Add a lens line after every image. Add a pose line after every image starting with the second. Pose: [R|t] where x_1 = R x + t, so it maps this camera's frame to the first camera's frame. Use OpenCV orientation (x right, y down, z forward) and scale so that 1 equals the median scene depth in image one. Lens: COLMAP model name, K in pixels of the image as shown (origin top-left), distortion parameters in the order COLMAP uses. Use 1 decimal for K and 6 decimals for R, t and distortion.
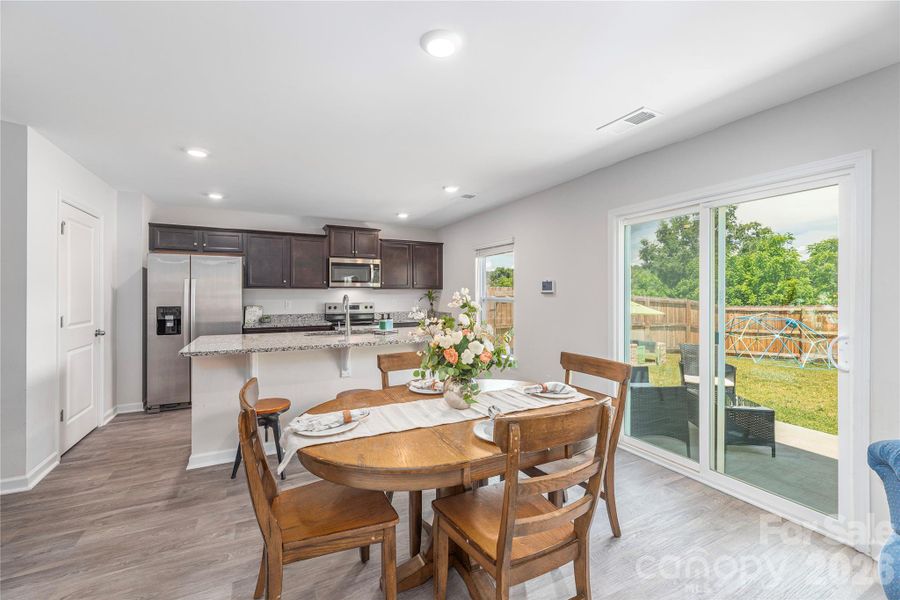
lens RADIAL K [[374.6, 0, 450.0], [0, 374.6, 300.0], [0, 0, 1]] dist [0.000707, 0.000029]
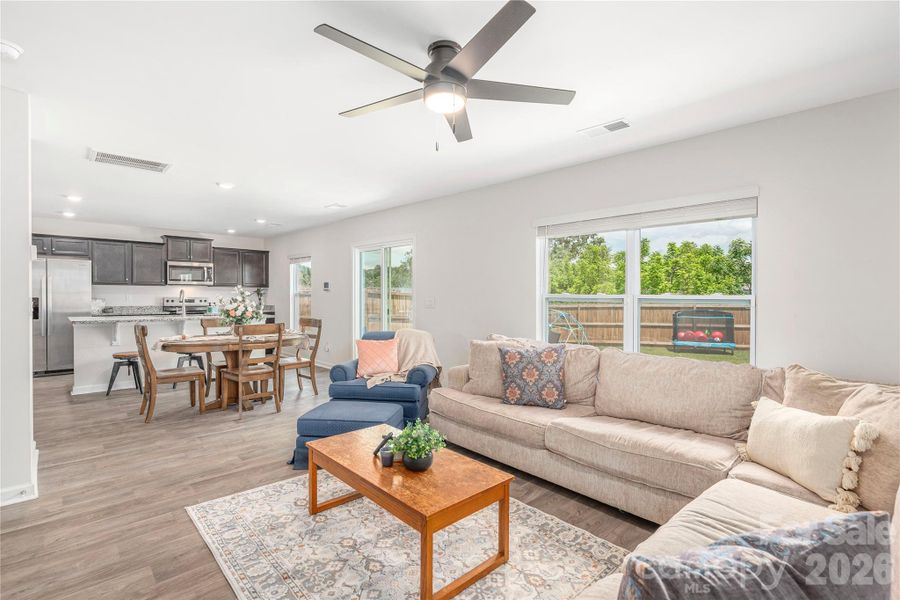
lens RADIAL K [[426.2, 0, 449.6], [0, 426.2, 304.3], [0, 0, 1]] dist [0.001279, 0.000002]
pose [[0.958614, -0.001690, 0.284704, 0.179743], [0.000409, 0.999990, 0.004561, 0.026255], [-0.284708, -0.004256, 0.958605, -0.645252]]
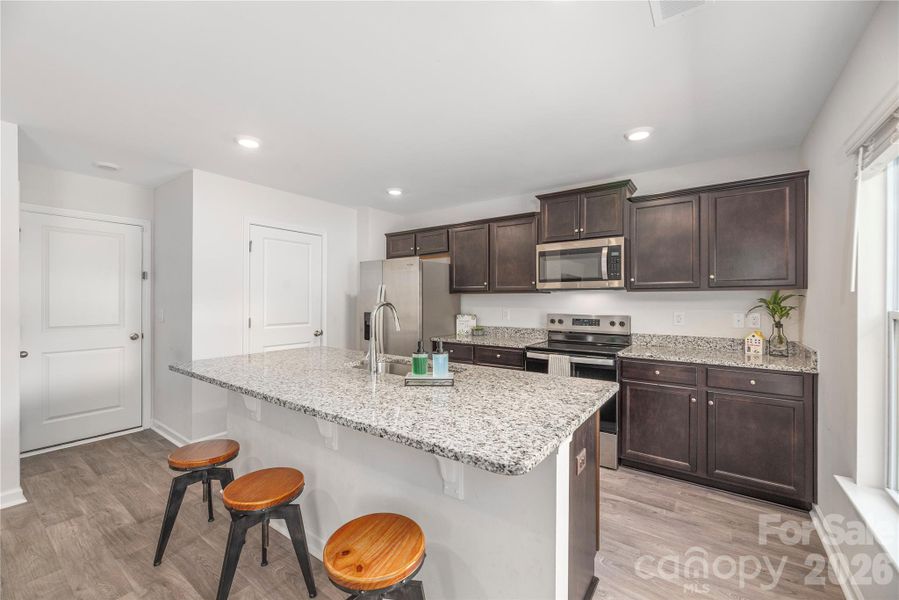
lens RADIAL K [[366.4, 0, 449.3], [0, 366.4, 304.4], [0, 0, 1]] dist [0.000492, 0.000062]
pose [[0.447586, 0.010396, -0.894181, 0.179930], [-0.013872, 0.999893, 0.004681, -0.009764], [0.894133, 0.010309, 0.447682, 0.566091]]
